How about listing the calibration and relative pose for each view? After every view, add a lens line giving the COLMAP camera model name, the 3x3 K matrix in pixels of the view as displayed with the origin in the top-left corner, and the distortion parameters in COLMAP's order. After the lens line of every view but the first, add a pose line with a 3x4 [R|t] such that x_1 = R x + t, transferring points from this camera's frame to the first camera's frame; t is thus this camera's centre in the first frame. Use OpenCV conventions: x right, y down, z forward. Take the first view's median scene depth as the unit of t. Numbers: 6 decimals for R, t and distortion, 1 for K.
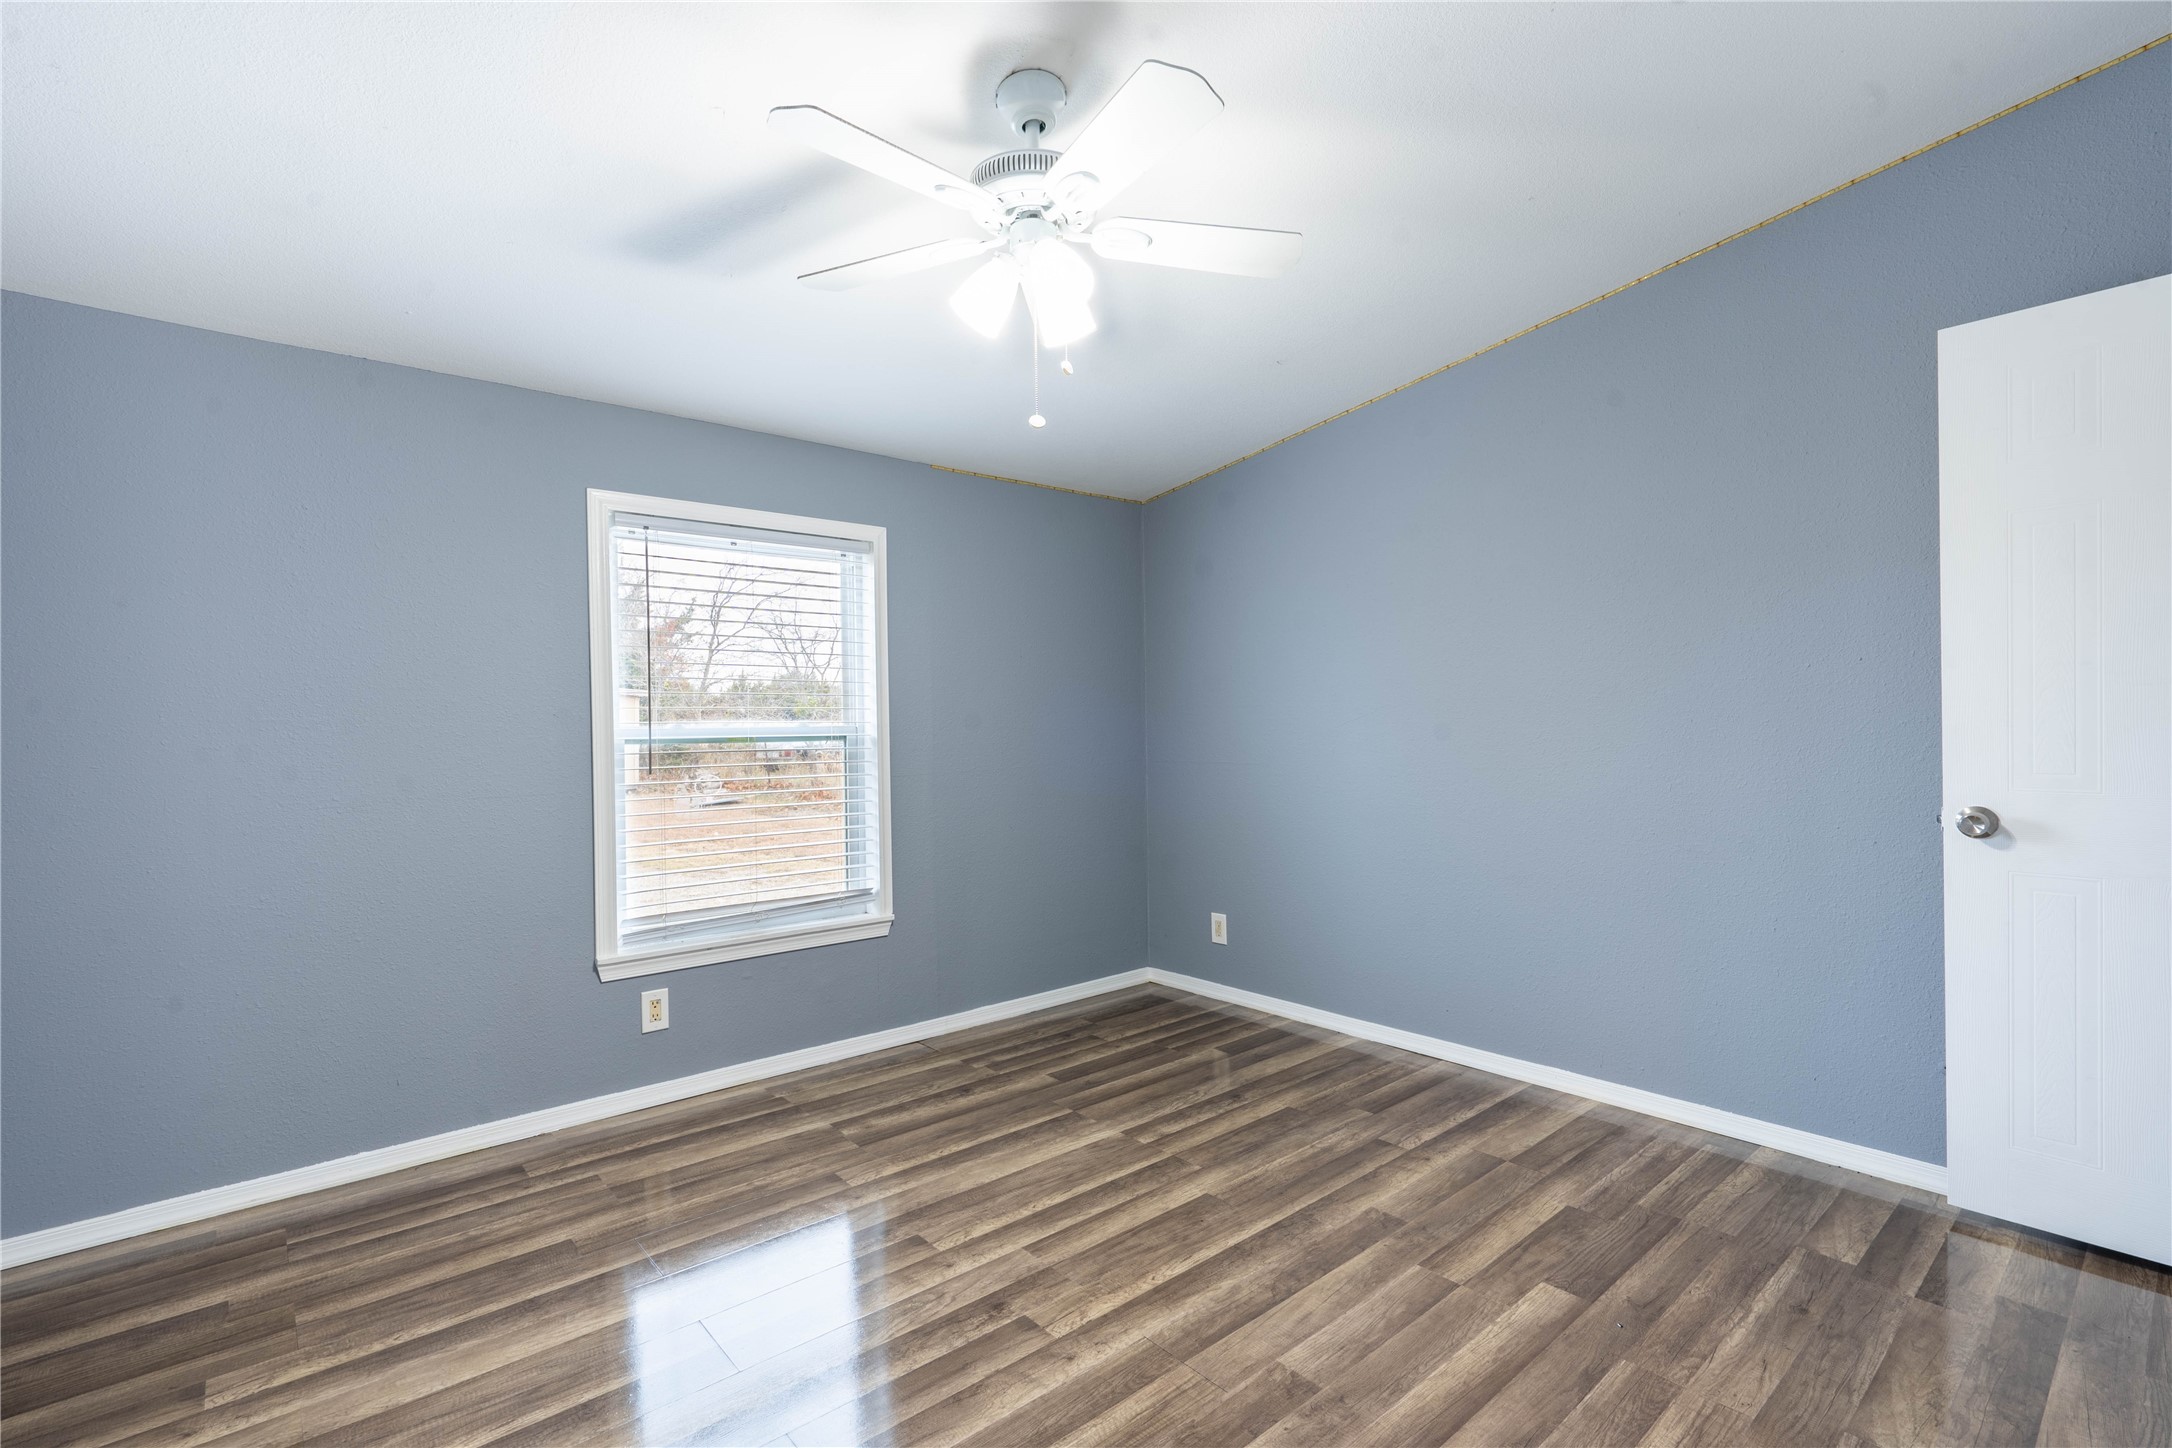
lens RADIAL K [[982.1, 0, 1071.5], [0, 982.1, 726.1], [0, 0, 1]] dist [-0.002064, 0.000263]
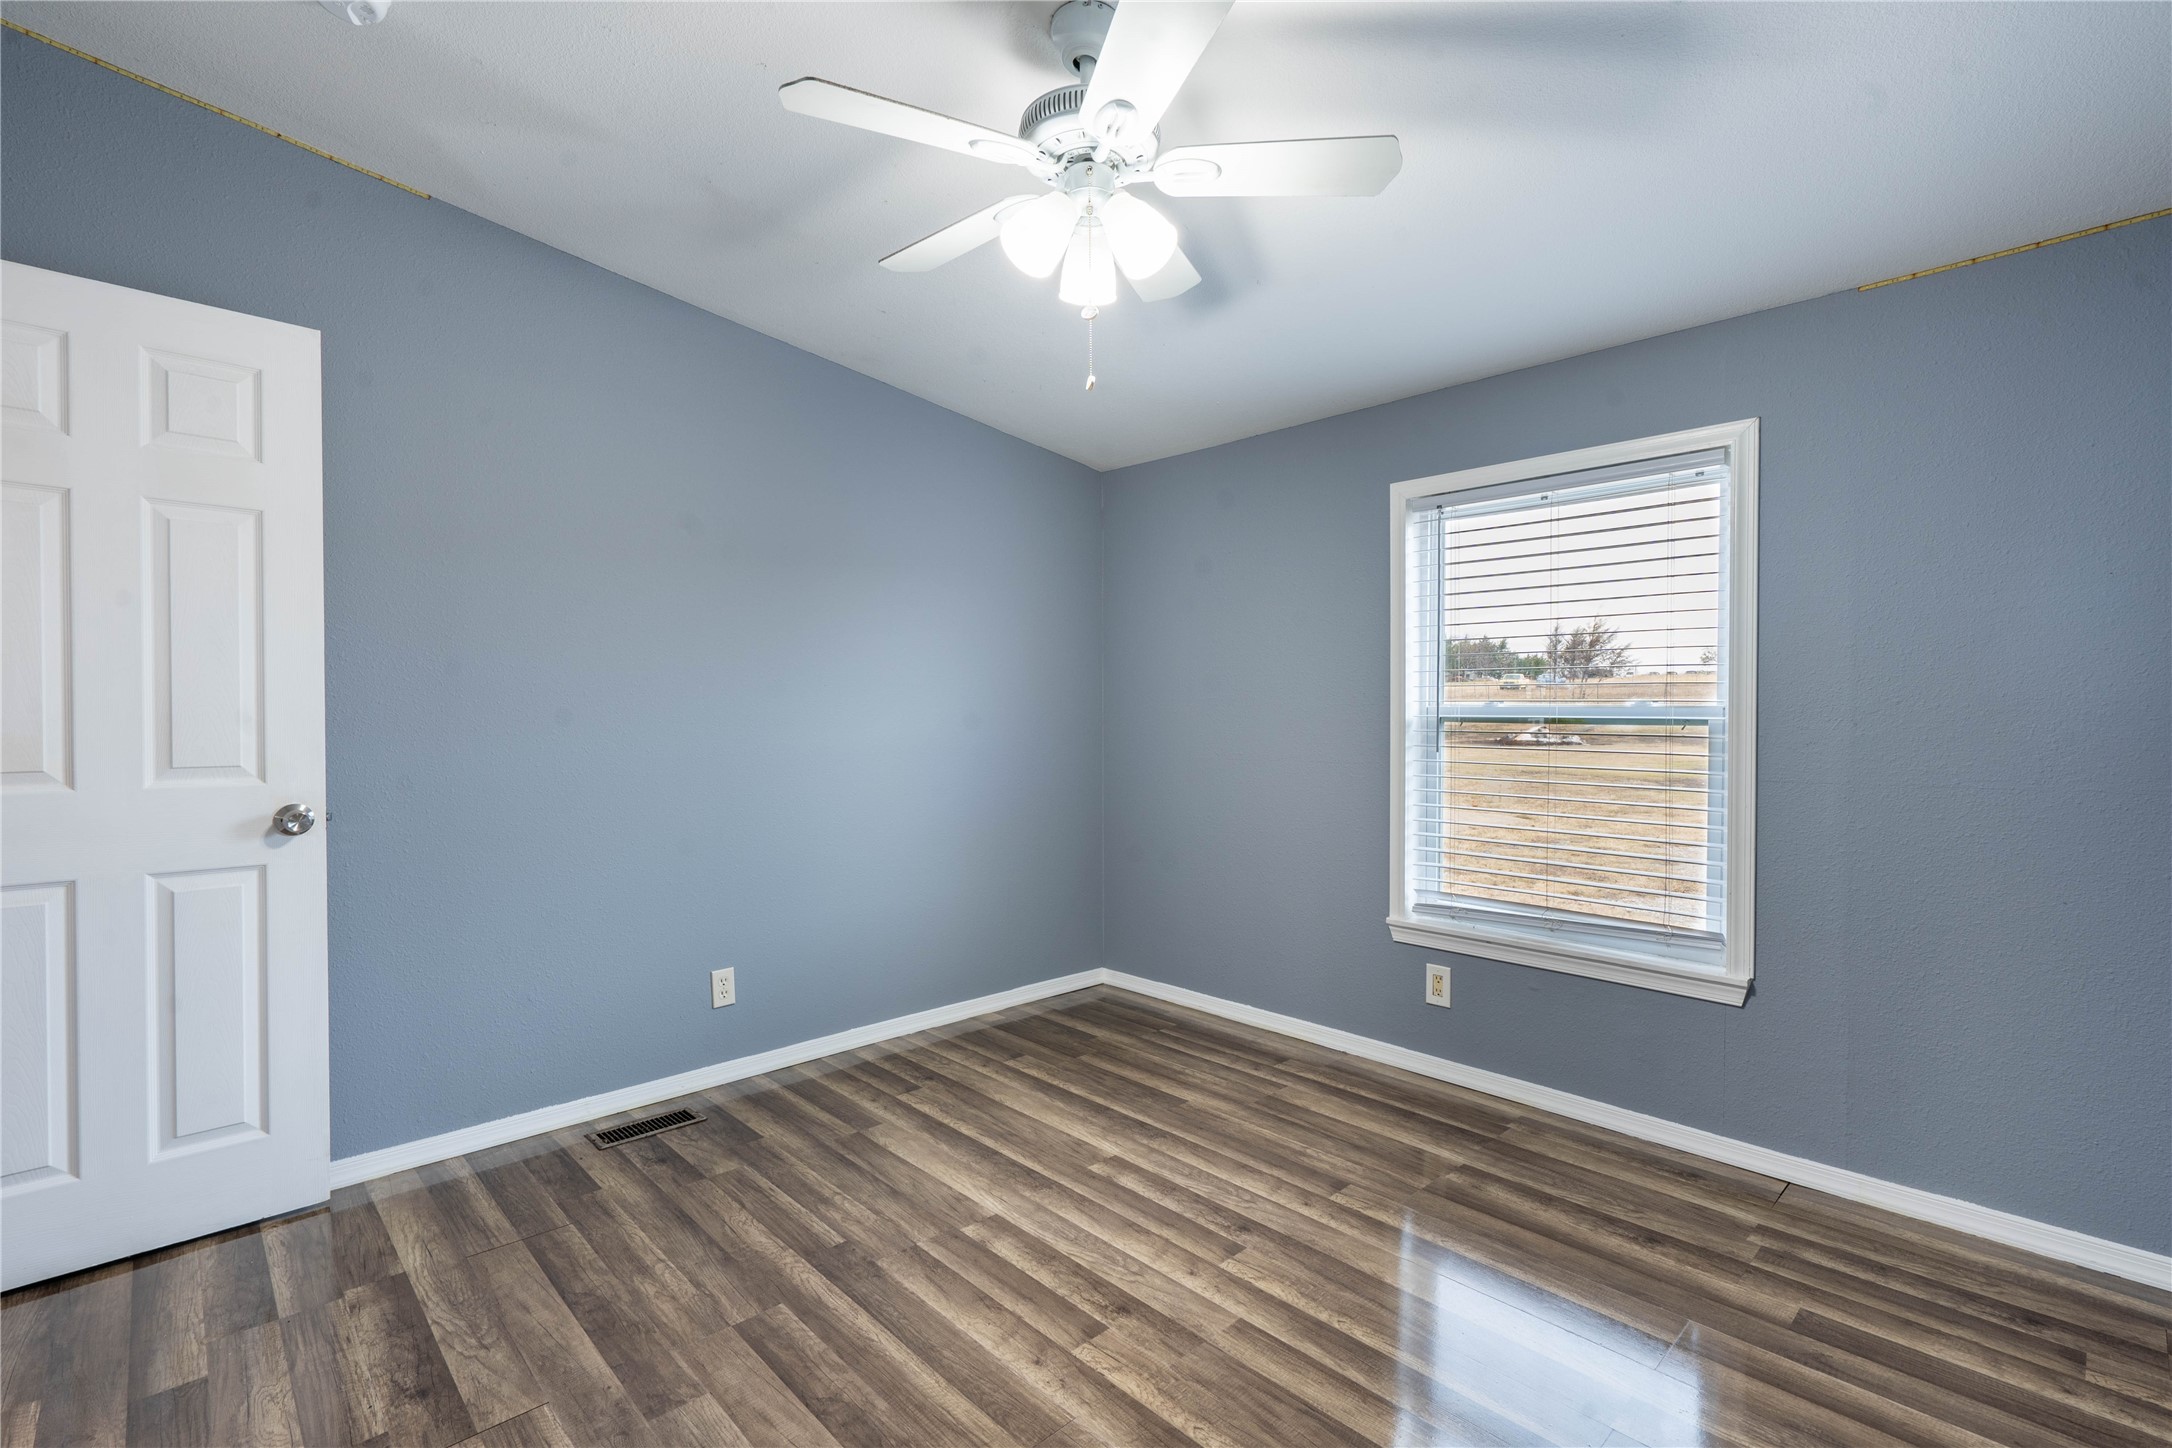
lens RADIAL K [[982.1, 0, 1087.0], [0, 982.1, 729.1], [0, 0, 1]] dist [-0.002064, 0.000263]
pose [[0.059107, 0.036979, -0.997567, 0.706476], [-0.000189, 0.999314, 0.037032, -0.015382], [0.998252, -0.002000, 0.059073, 0.737318]]
